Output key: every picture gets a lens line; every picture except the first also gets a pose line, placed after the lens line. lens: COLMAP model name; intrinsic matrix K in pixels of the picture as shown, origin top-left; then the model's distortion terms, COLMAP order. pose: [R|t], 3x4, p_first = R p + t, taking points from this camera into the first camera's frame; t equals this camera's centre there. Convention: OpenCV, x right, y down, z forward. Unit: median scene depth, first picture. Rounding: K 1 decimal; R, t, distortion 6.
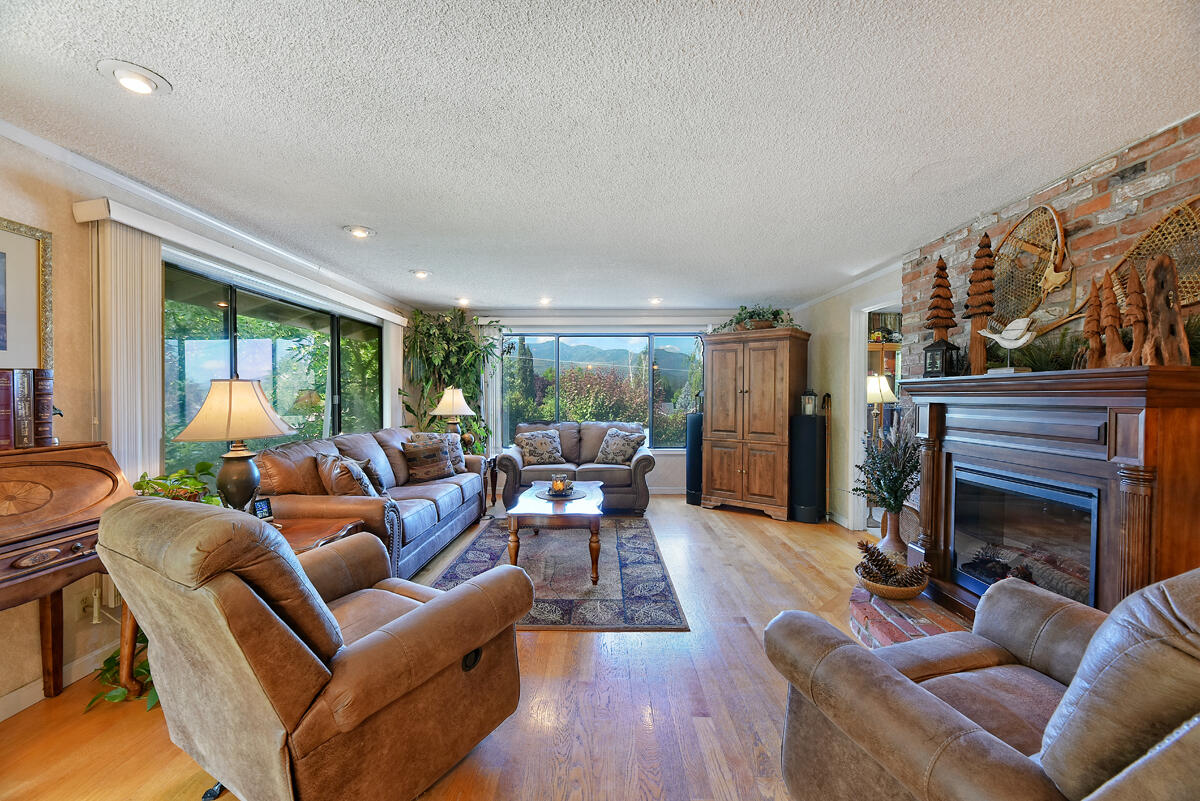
lens RADIAL K [[482.3, 0, 600.0], [0, 482.3, 401.2], [0, 0, 1]] dist [0.000762, -0.004381]
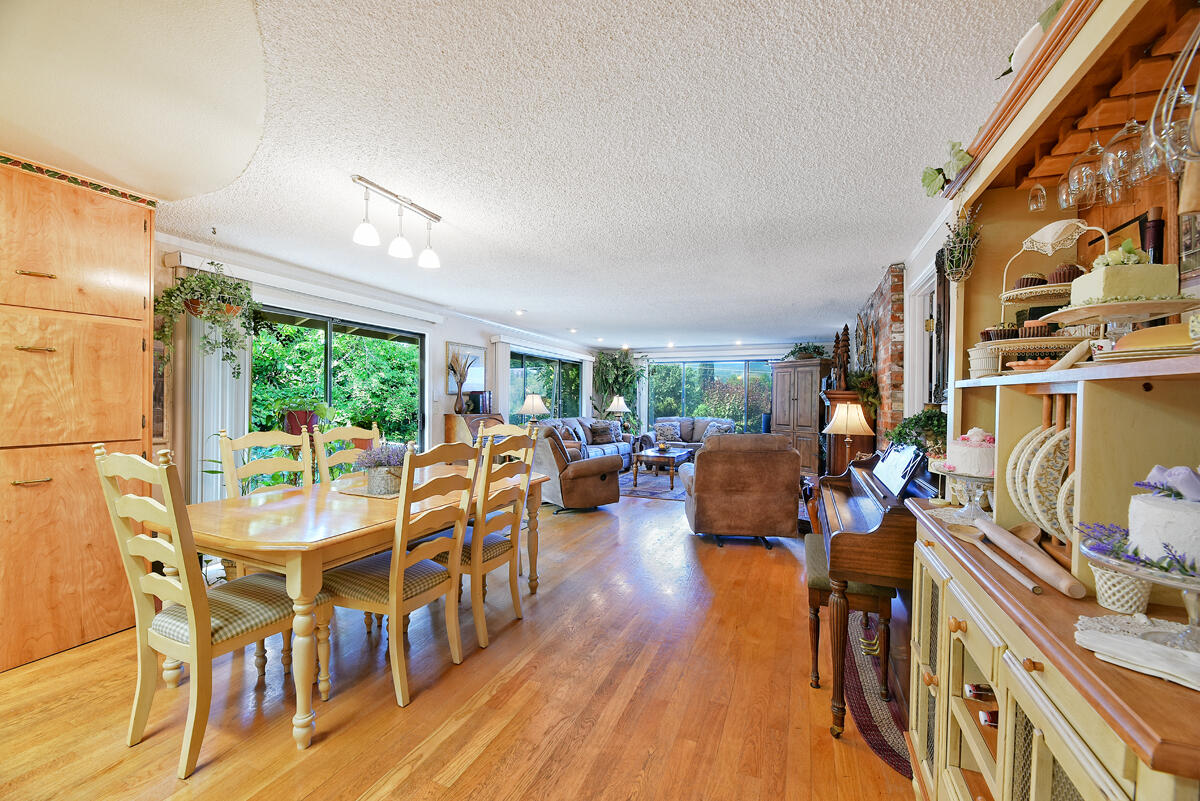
lens RADIAL K [[486.2, 0, 609.2], [0, 486.2, 390.9], [0, 0, 1]] dist [-0.001784, -0.003751]
pose [[0.931989, 0.000294, -0.362487, 0.312603], [-0.012714, 0.999411, -0.031880, 0.010644], [0.362265, 0.034320, 0.931443, -0.678464]]
